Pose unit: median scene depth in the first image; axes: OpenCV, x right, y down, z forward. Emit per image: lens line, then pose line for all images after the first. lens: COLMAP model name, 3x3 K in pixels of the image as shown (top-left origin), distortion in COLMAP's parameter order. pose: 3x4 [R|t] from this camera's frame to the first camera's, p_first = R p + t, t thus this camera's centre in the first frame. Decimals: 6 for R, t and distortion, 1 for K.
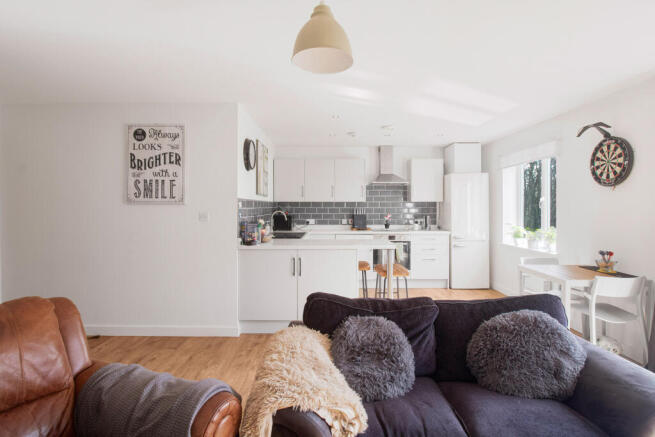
lens RADIAL K [[323.4, 0, 338.3], [0, 323.4, 210.1], [0, 0, 1]] dist [0.013748, 0.001953]
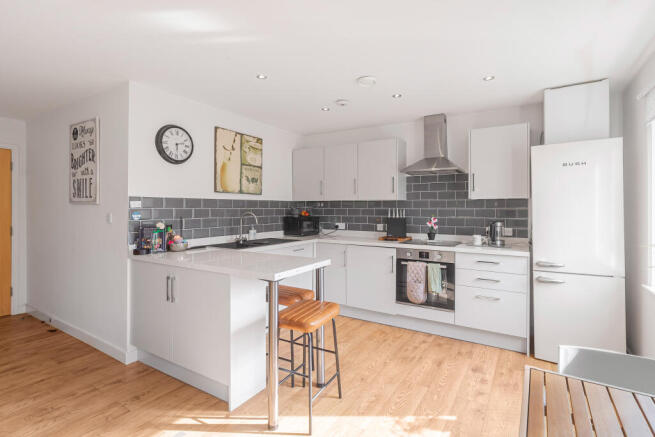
lens RADIAL K [[323.4, 0, 335.9], [0, 323.4, 208.2], [0, 0, 1]] dist [0.013748, 0.001953]
pose [[0.843457, 0.002285, -0.537192, 0.360626], [-0.006382, 0.999963, -0.005767, -0.003185], [0.537159, 0.008292, 0.843440, 0.358400]]
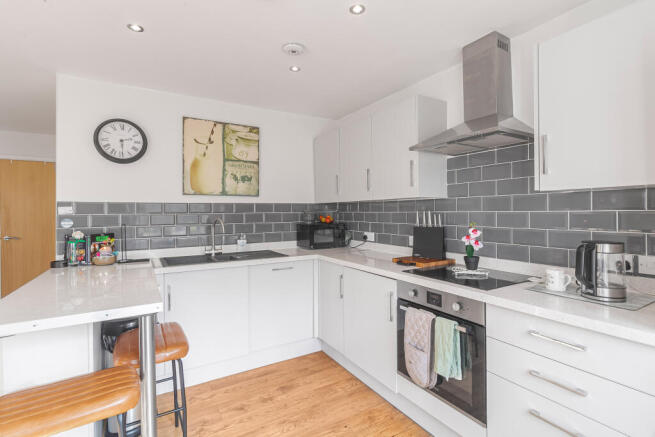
lens RADIAL K [[323.4, 0, 328.8], [0, 323.4, 210.7], [0, 0, 1]] dist [0.013748, 0.001953]
pose [[0.500902, -0.006217, -0.865482, 0.405163], [0.001309, 0.999979, -0.006425, -0.006623], [0.865503, 0.002085, 0.500900, 0.714791]]
